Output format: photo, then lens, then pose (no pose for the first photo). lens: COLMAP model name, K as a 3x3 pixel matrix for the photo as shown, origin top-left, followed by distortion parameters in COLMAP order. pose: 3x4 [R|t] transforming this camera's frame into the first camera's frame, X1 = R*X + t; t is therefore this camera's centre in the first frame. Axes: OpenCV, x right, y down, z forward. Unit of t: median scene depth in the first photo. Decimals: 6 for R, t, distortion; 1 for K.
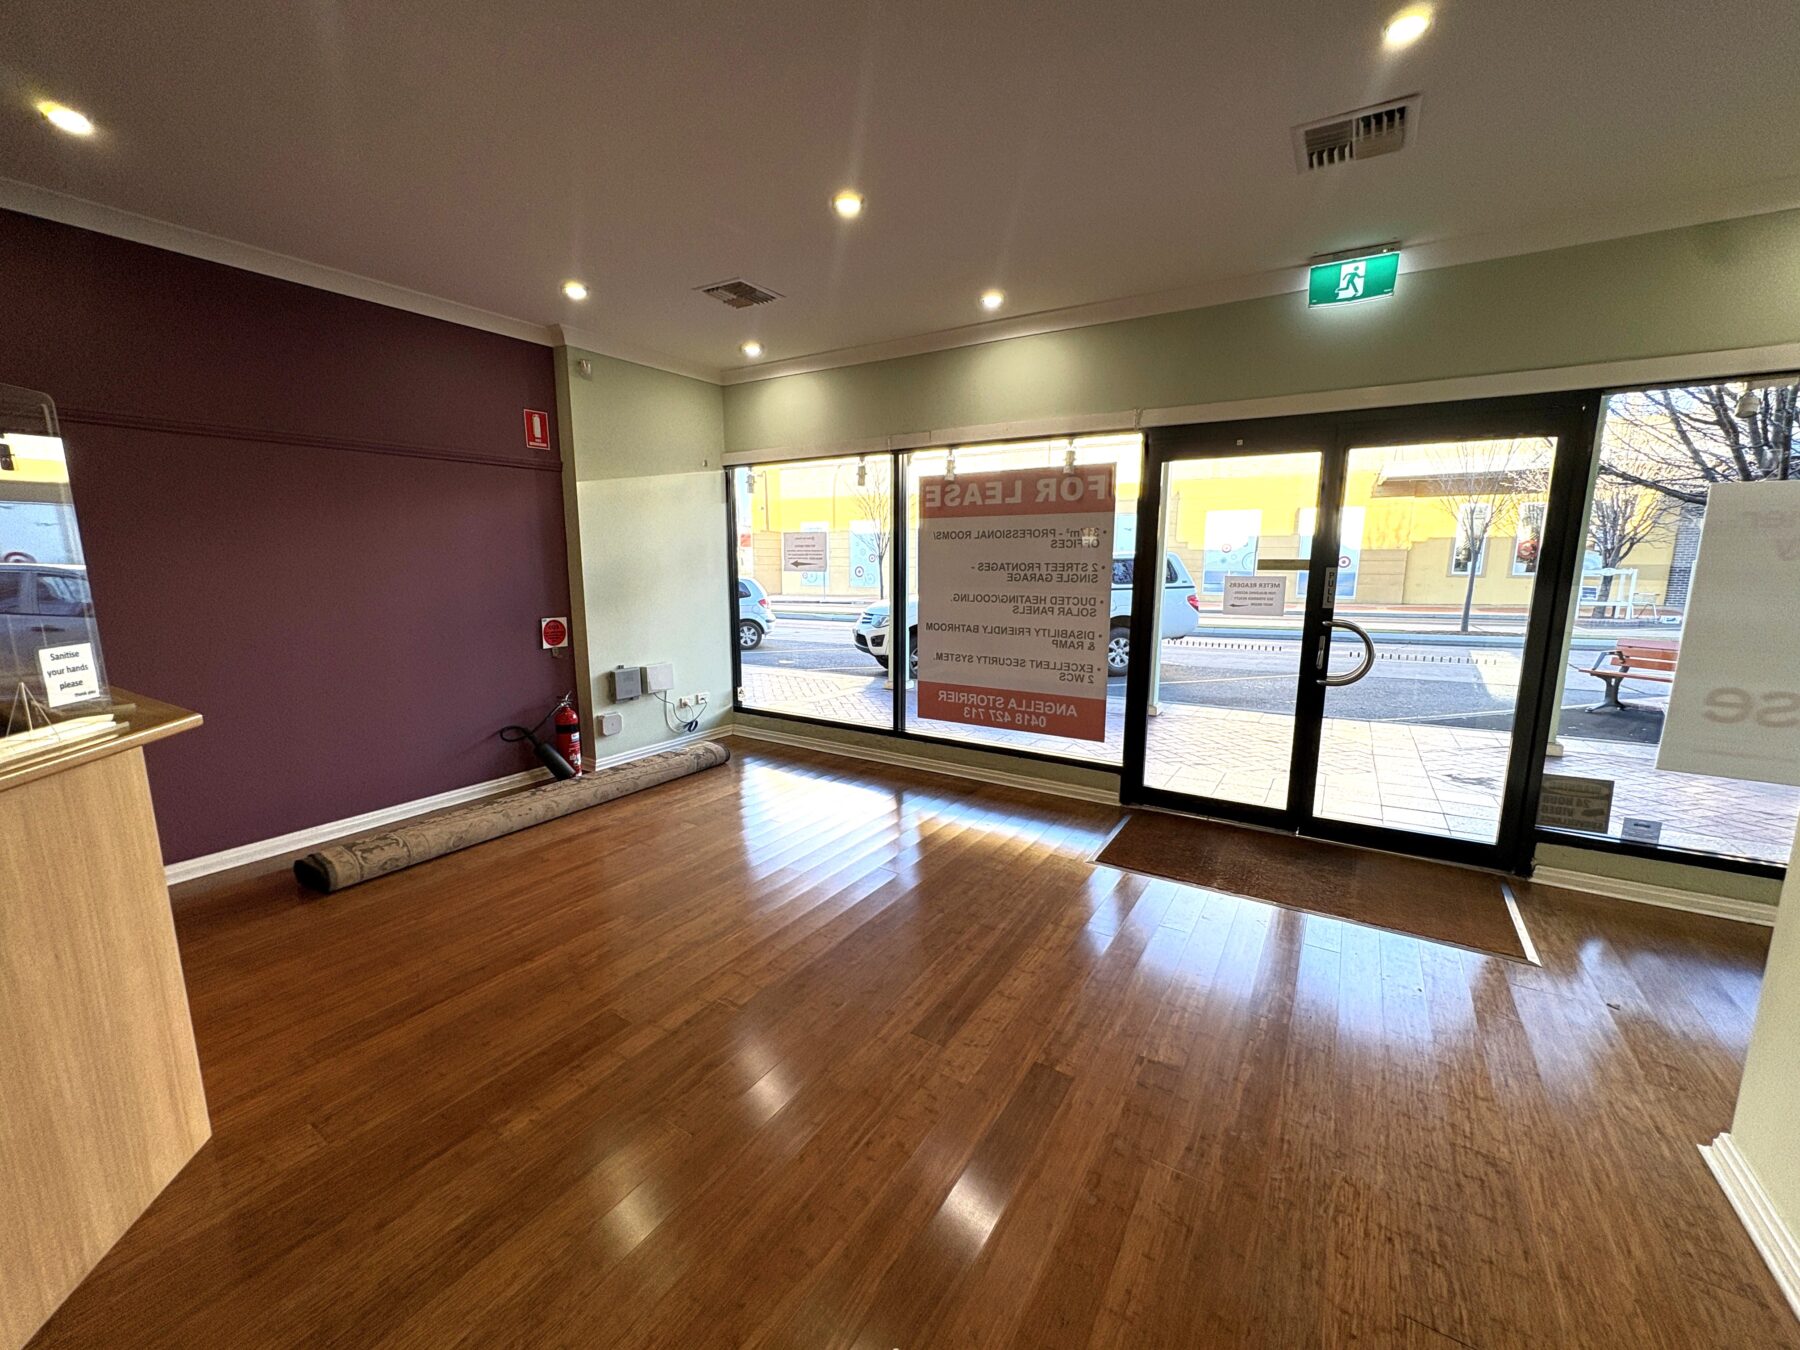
lens RADIAL K [[714.0, 0, 901.8], [0, 714.0, 672.7], [0, 0, 1]] dist [-0.004027, 0.000373]
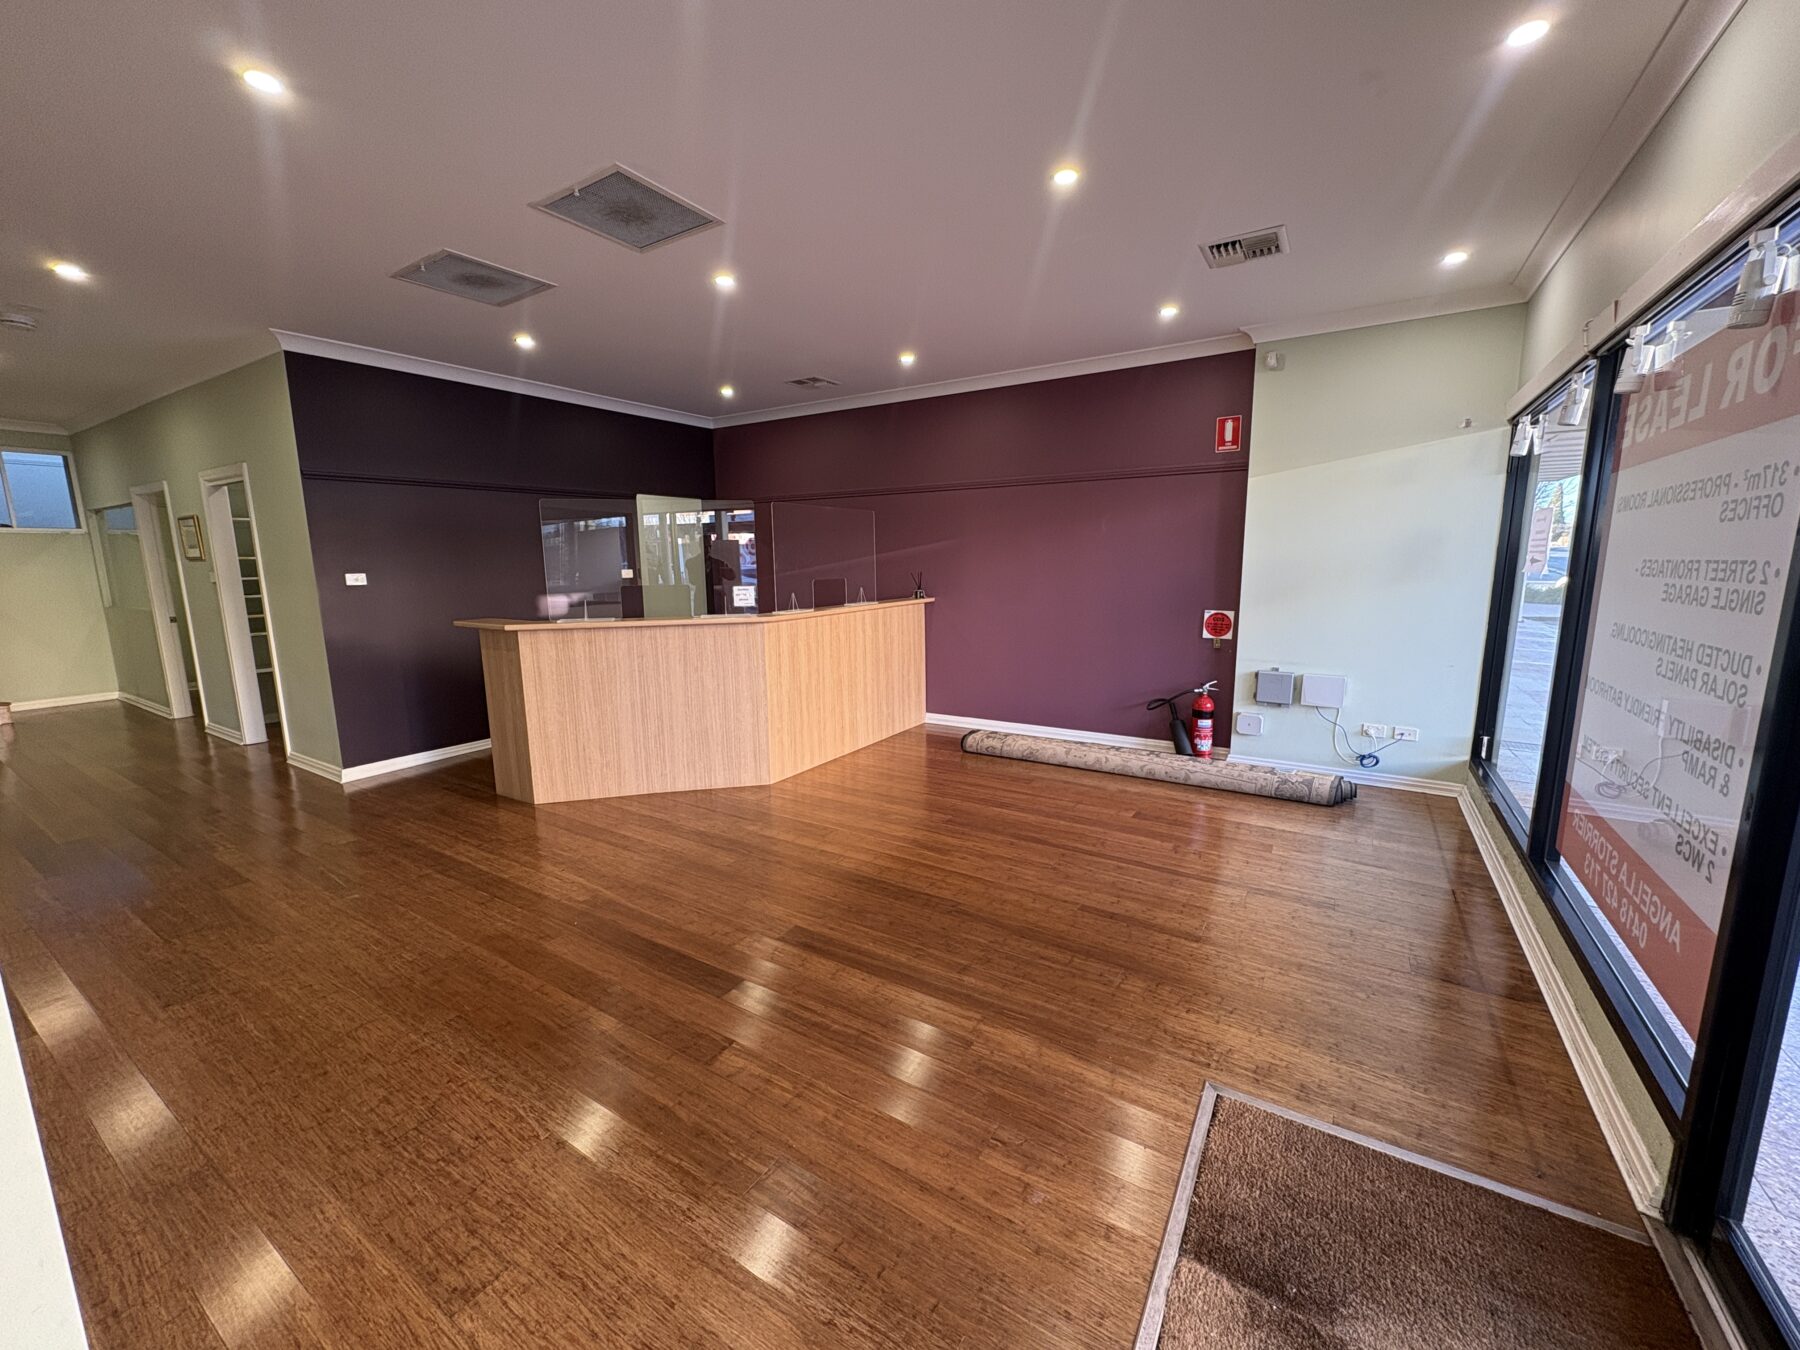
lens RADIAL K [[714.0, 0, 900.3], [0, 714.0, 677.7], [0, 0, 1]] dist [-0.004027, 0.000373]
pose [[0.003792, 0.165988, -0.986121, 0.605639], [-0.153056, 0.974605, 0.163461, -0.084929], [0.988210, 0.150312, 0.029101, 0.542664]]
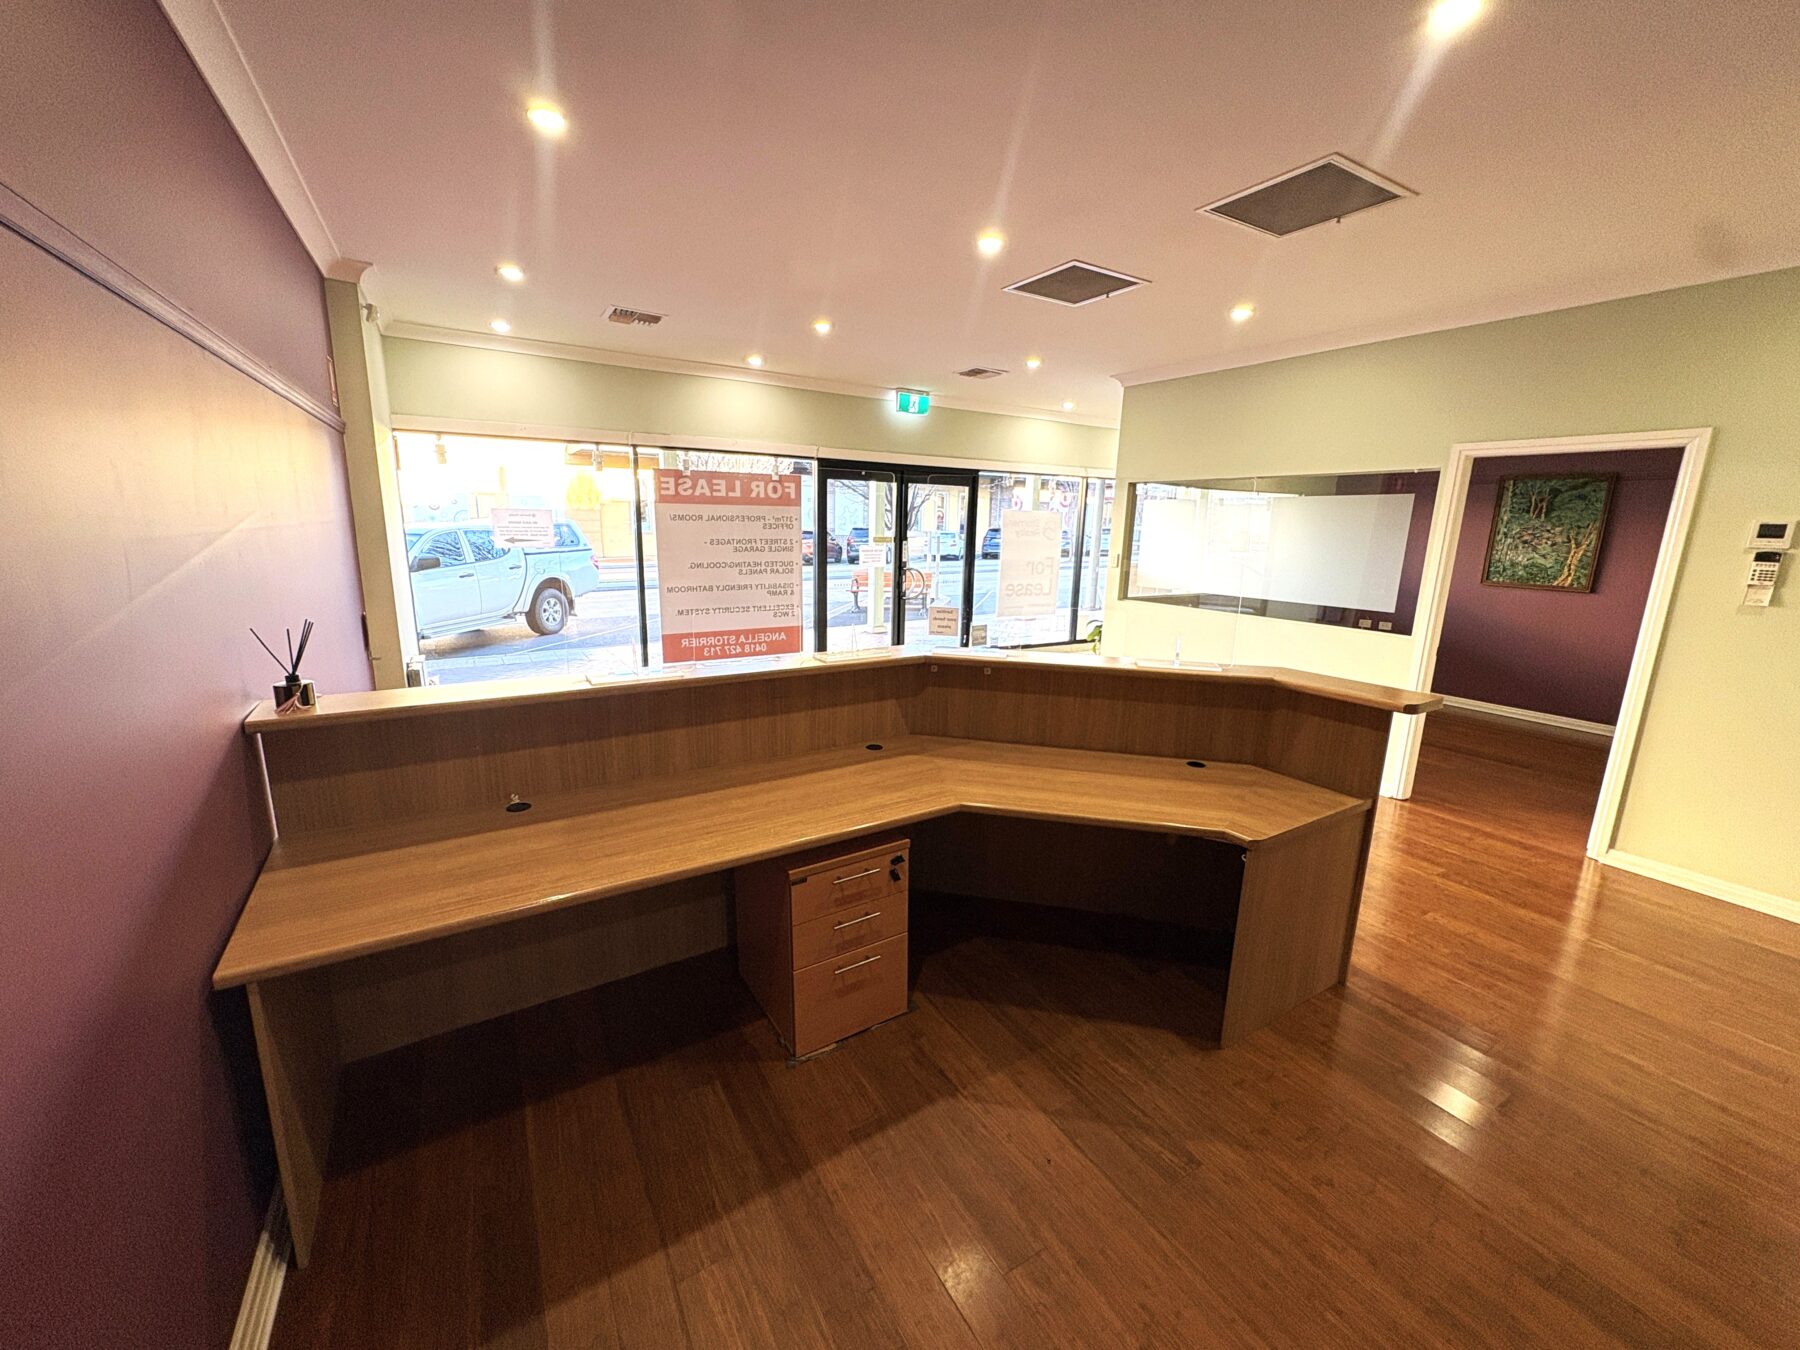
lens RADIAL K [[714.0, 0, 891.6], [0, 714.0, 672.6], [0, 0, 1]] dist [-0.004027, 0.000373]
pose [[0.456244, -0.178012, 0.871868, -0.959041], [0.122938, 0.983000, 0.136370, -0.047555], [-0.881321, 0.044968, 0.470373, 0.074965]]
